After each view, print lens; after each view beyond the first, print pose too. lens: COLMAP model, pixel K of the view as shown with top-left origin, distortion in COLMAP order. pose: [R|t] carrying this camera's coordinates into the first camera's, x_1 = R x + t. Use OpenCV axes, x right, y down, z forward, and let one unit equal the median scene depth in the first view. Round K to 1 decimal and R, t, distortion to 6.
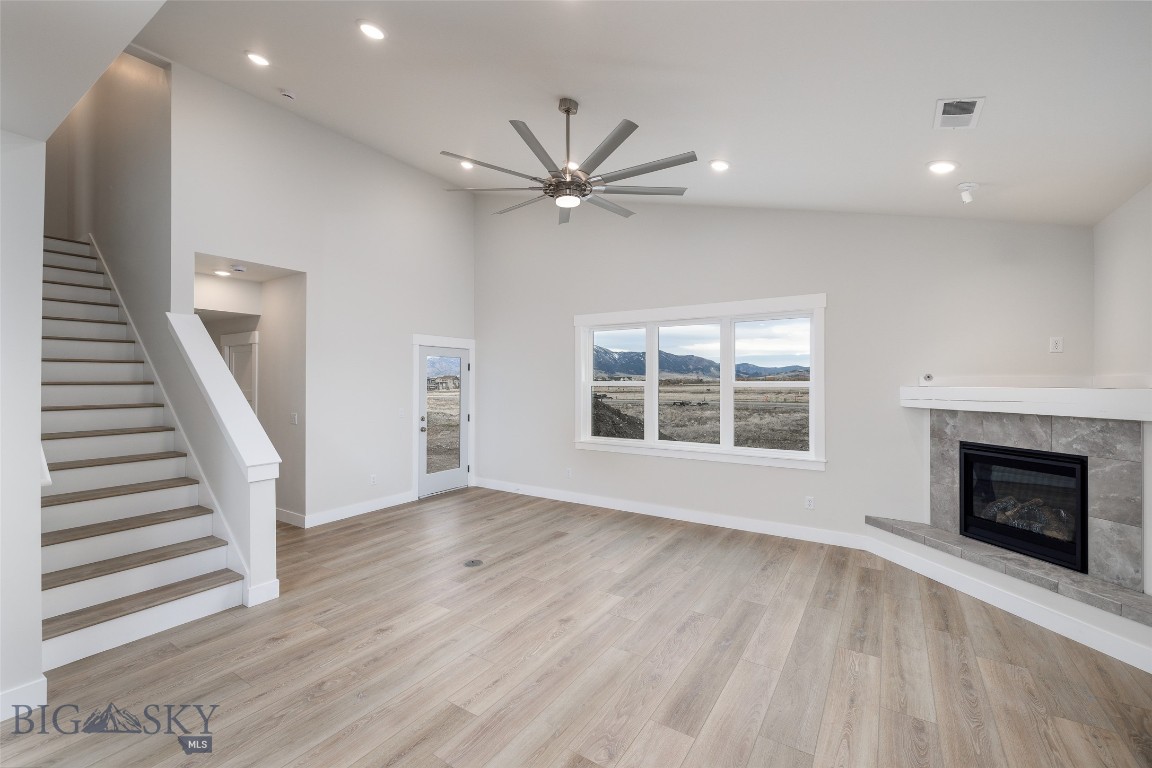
lens RADIAL K [[485.2, 0, 571.2], [0, 485.2, 380.5], [0, 0, 1]] dist [-0.002611, 0.001424]
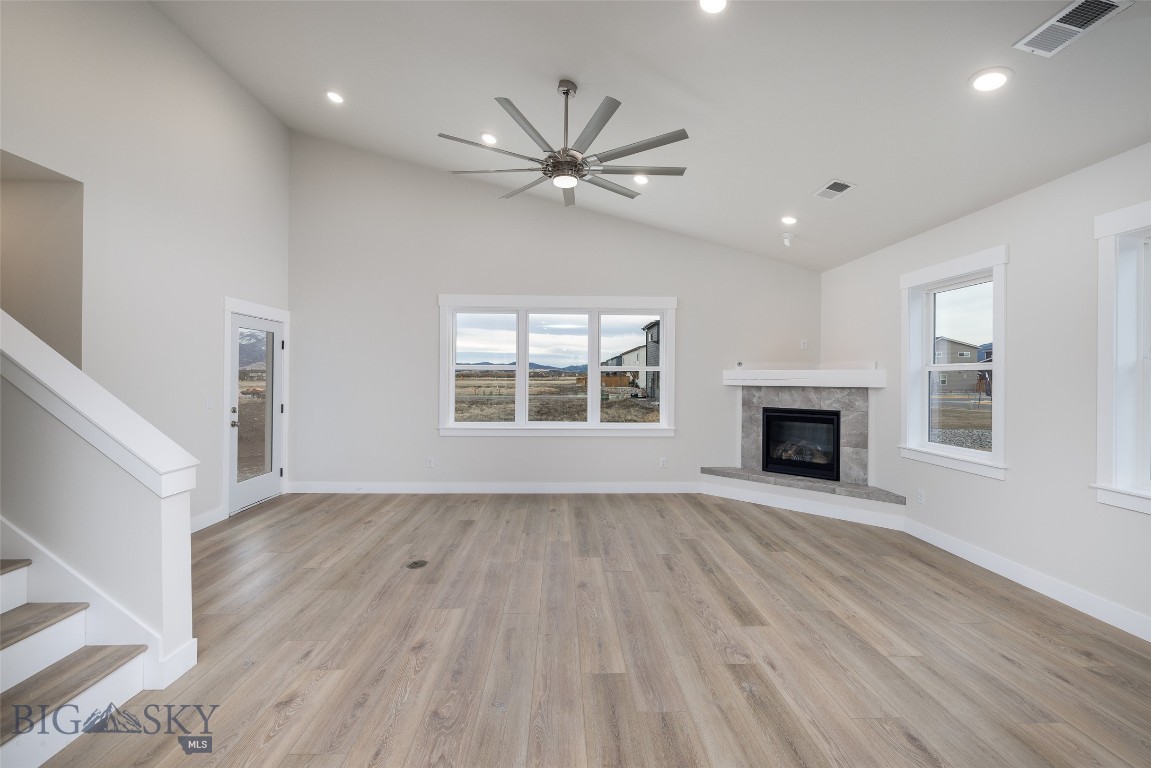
lens RADIAL K [[484.8, 0, 574.1], [0, 484.8, 379.0], [0, 0, 1]] dist [-0.002611, 0.001424]
pose [[0.816893, 0.003983, 0.576776, -0.507008], [-0.008248, 0.999955, 0.004775, 0.037183], [-0.576731, -0.008658, 0.816888, 0.132083]]
